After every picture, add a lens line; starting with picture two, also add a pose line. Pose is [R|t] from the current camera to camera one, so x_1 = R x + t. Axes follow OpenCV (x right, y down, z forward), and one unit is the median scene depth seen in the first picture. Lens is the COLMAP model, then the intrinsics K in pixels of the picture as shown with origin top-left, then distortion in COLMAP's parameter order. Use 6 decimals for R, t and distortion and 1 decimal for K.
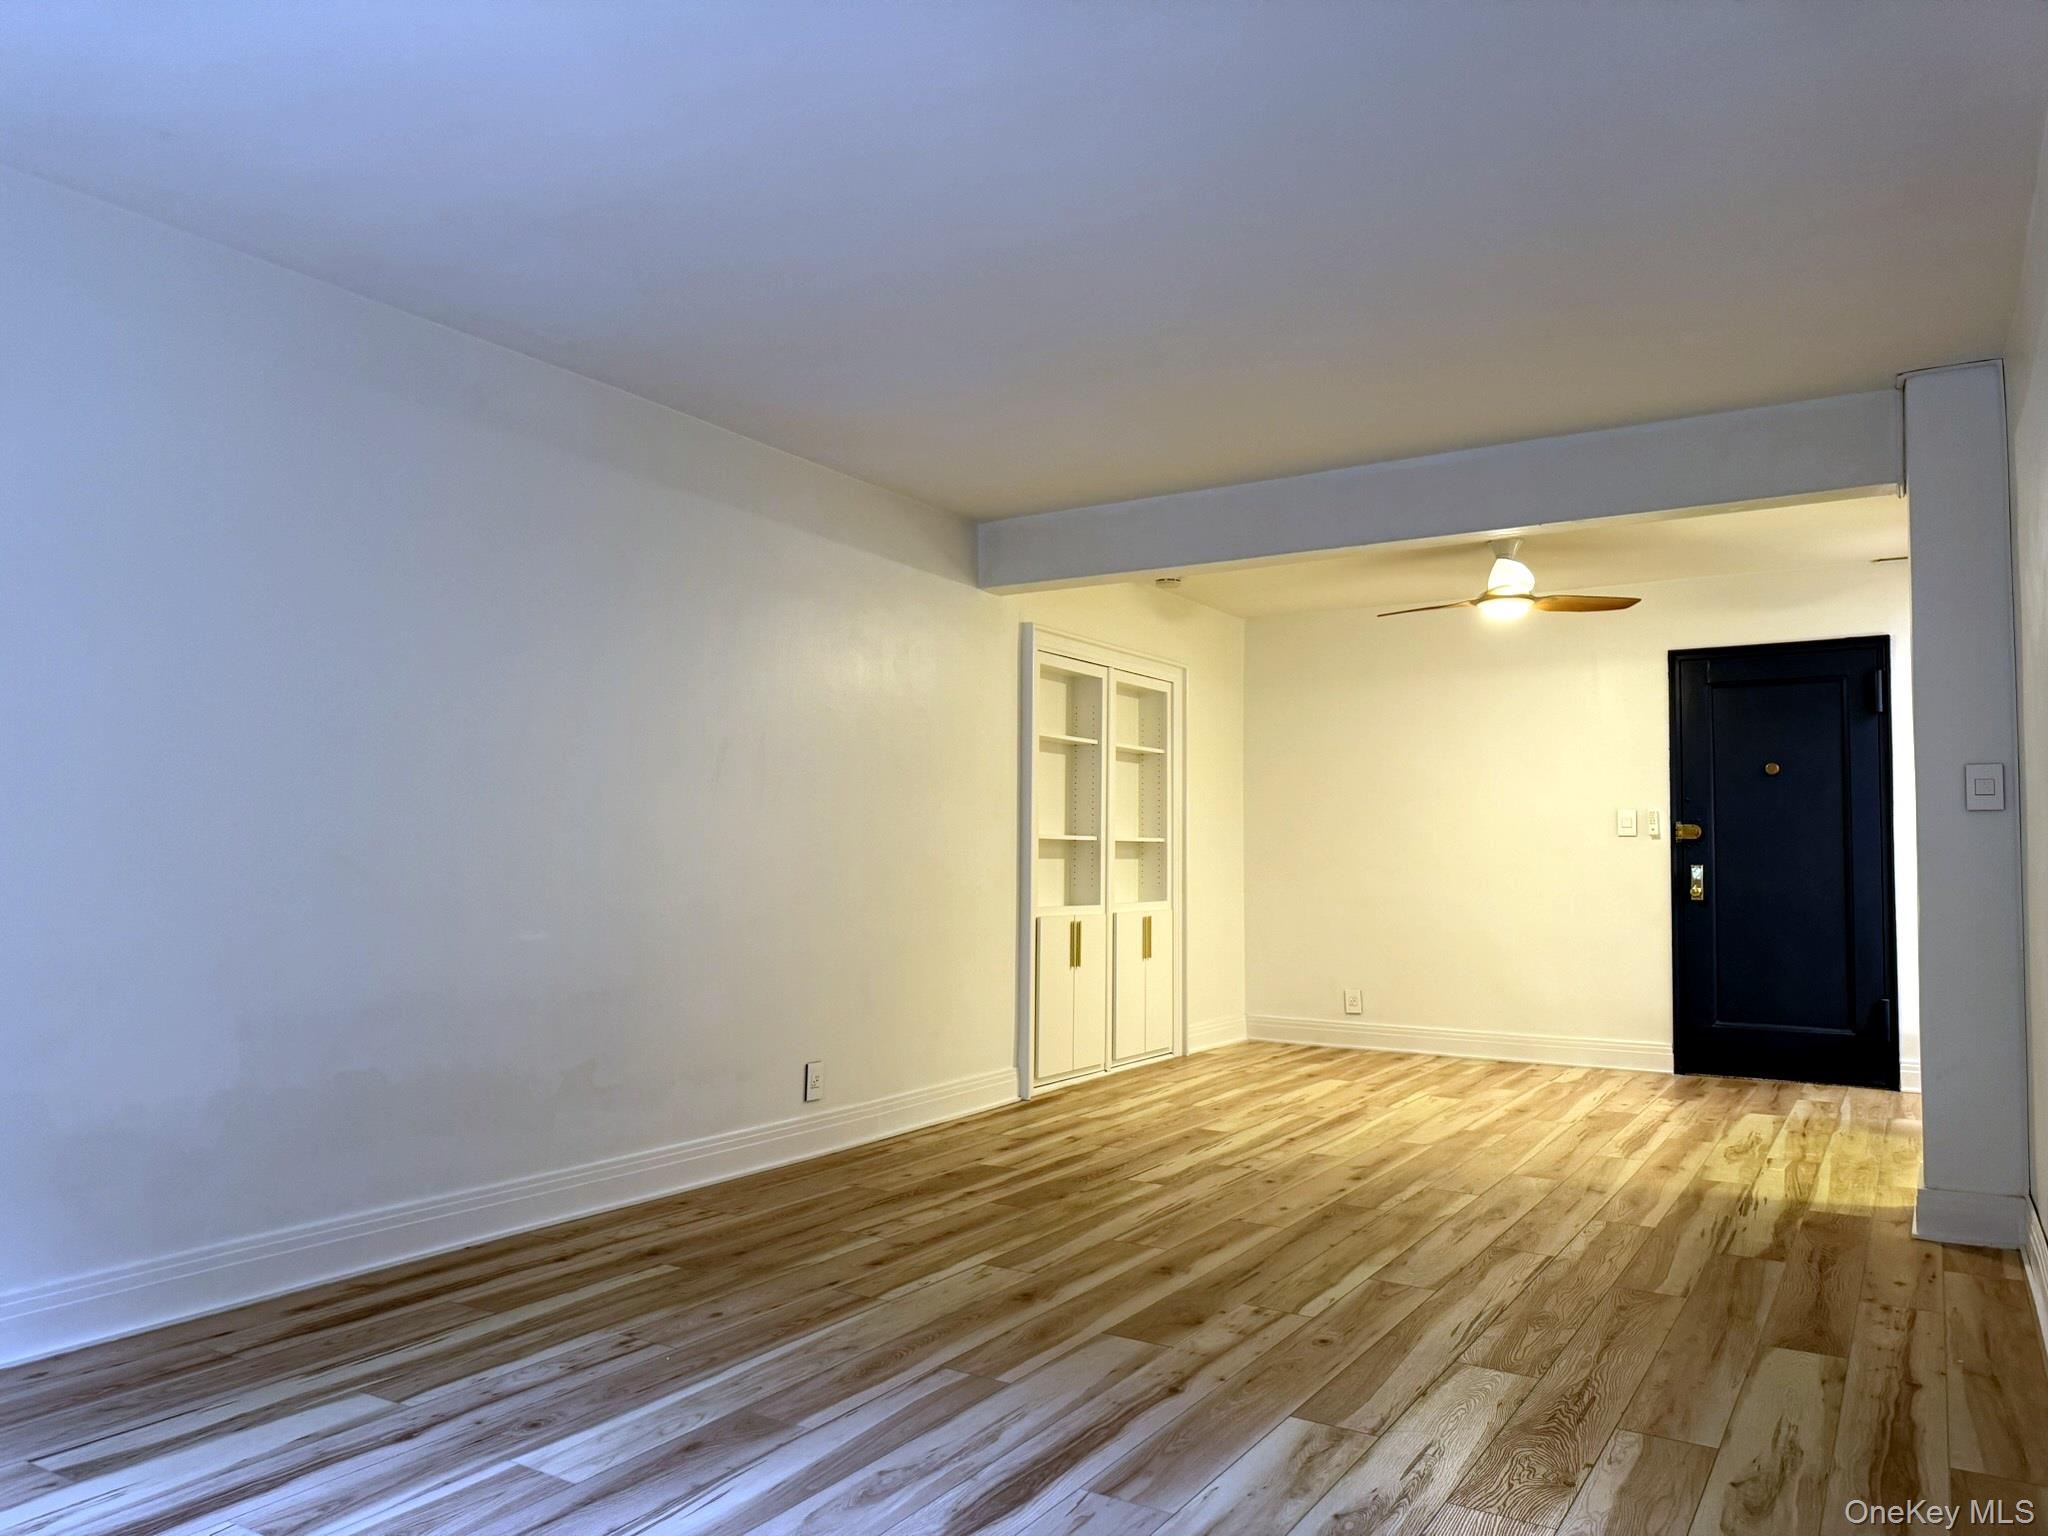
lens RADIAL K [[1434.8, 0, 1024.0], [0, 1434.8, 768.0], [0, 0, 1]] dist [0.080011, -0.096123]
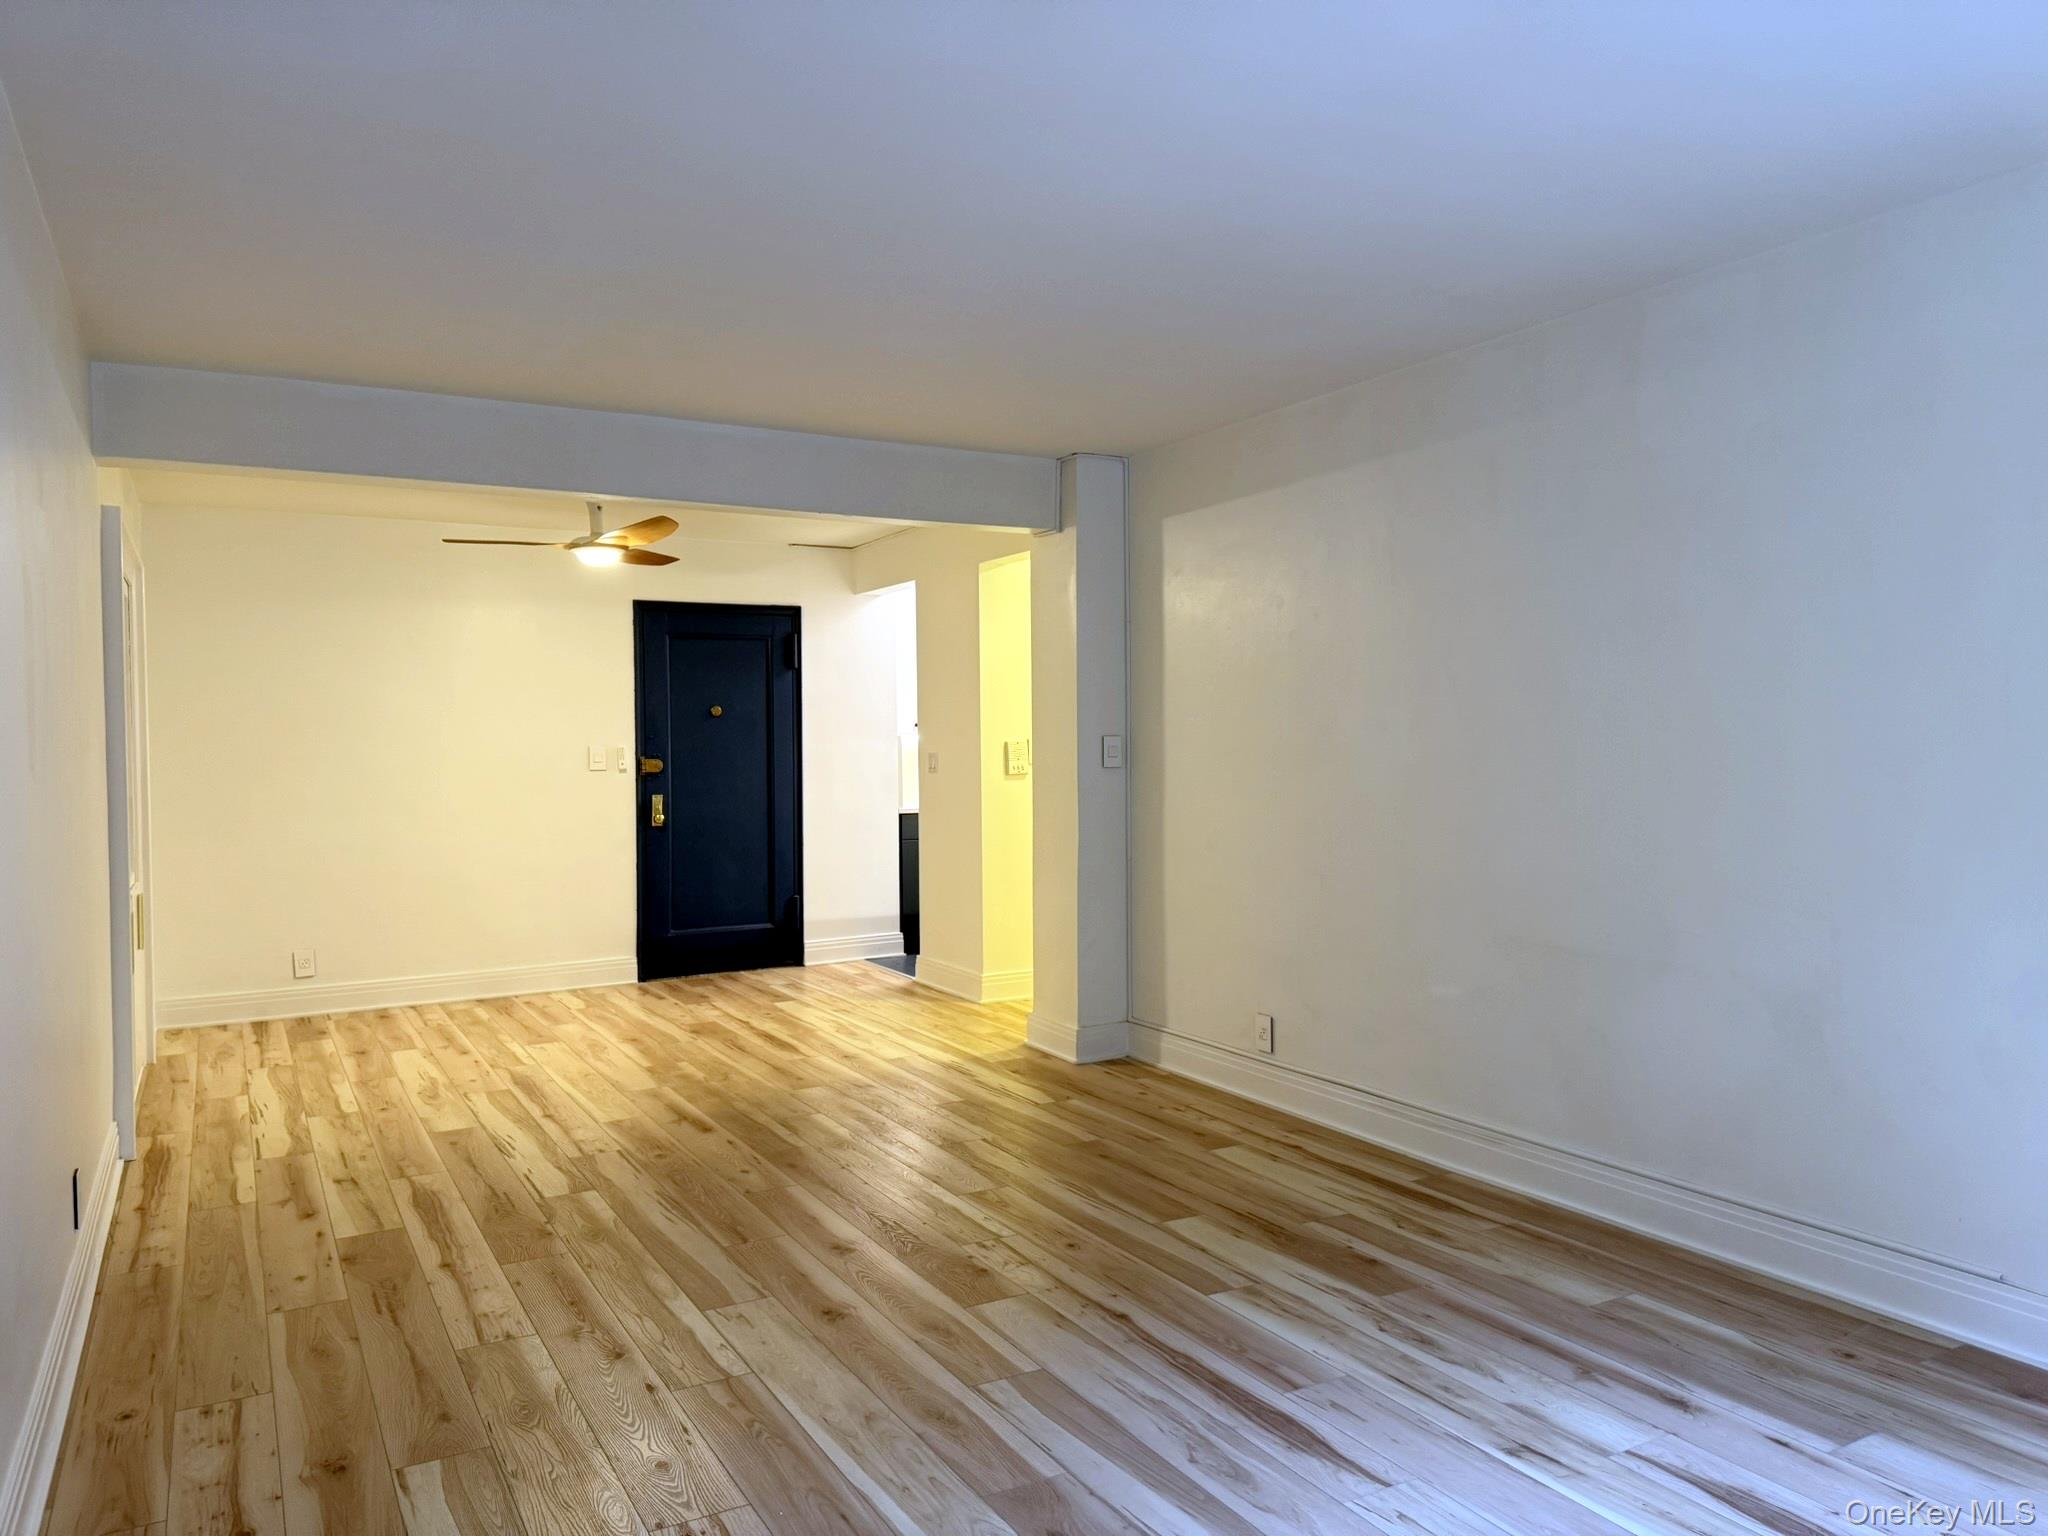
lens RADIAL K [[1434.8, 0, 1024.0], [0, 1434.8, 768.0], [0, 0, 1]] dist [0.080011, -0.096123]
pose [[0.488364, -0.028829, 0.872163, -0.407054], [-0.039179, 0.997722, 0.054918, -0.028924], [-0.871760, -0.060990, 0.486122, 0.234986]]
